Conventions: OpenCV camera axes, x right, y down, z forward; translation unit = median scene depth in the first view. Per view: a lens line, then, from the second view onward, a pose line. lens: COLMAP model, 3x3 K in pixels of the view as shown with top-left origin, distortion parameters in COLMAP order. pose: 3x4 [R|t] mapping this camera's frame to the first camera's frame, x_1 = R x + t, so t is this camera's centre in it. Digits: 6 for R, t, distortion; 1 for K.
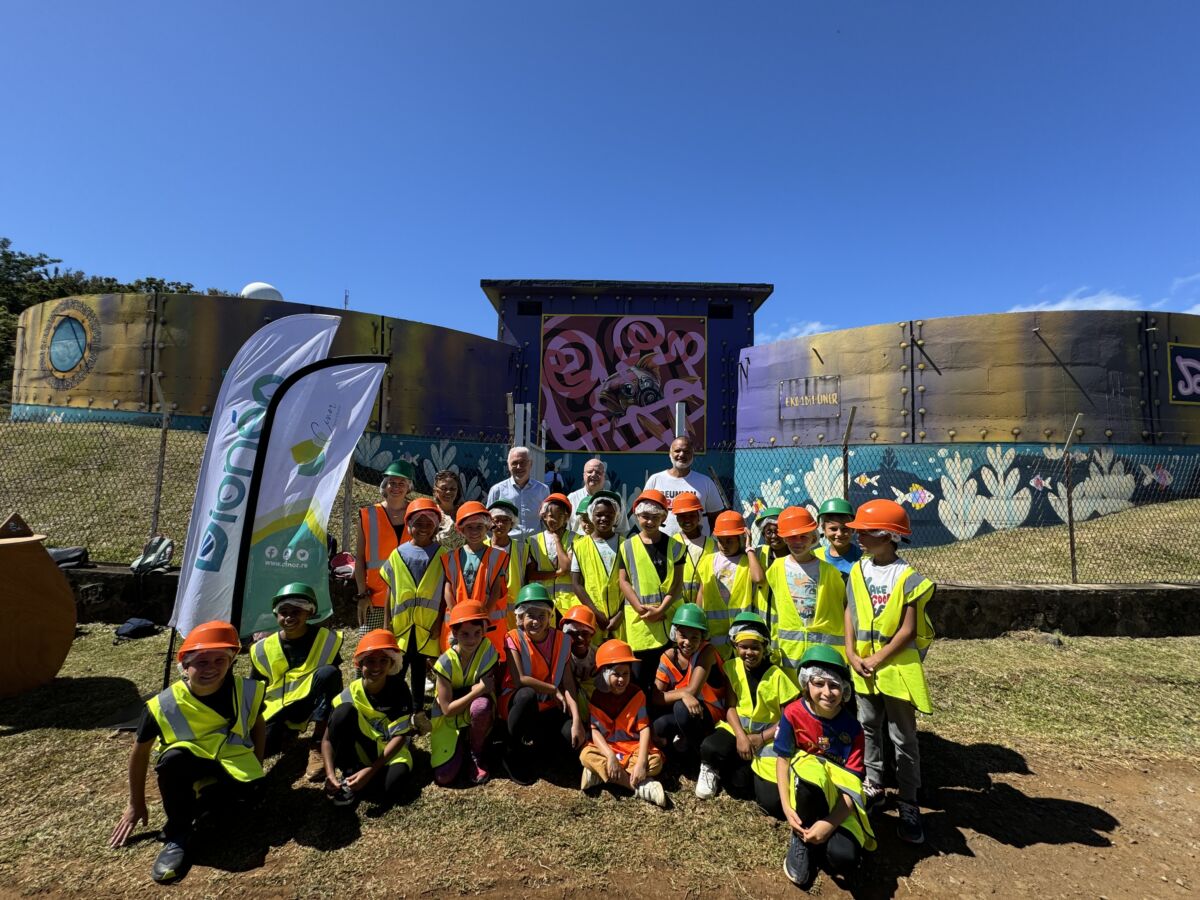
lens RADIAL K [[476.1, 0, 606.0], [0, 476.1, 449.8], [0, 0, 1]] dist [0.000661, 0.001051]
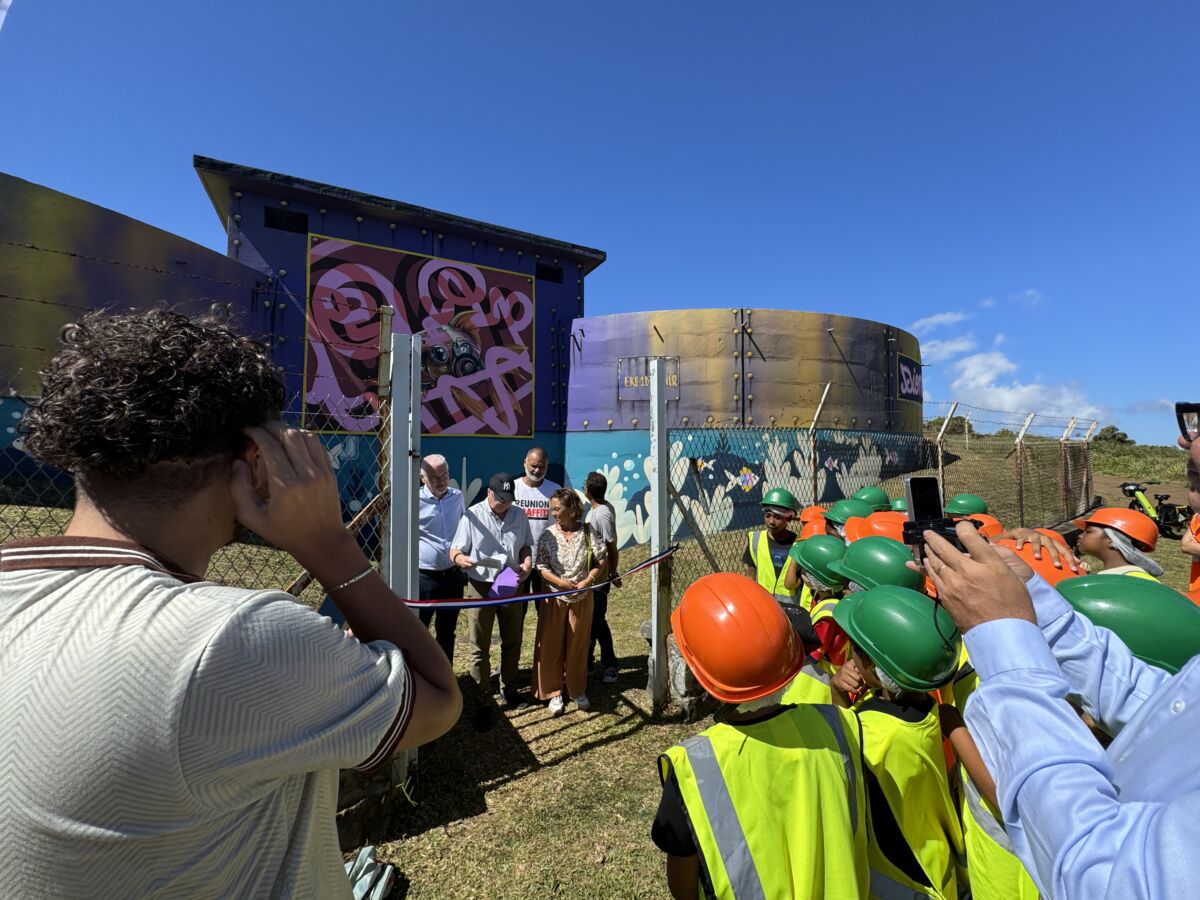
lens RADIAL K [[476.1, 0, 600.6], [0, 476.1, 449.1], [0, 0, 1]] dist [0.000661, 0.001051]
pose [[0.879164, -0.007998, 0.476453, -0.105245], [-0.009491, 0.999367, 0.034289, -0.000650], [-0.476425, -0.034668, 0.878531, 0.207769]]
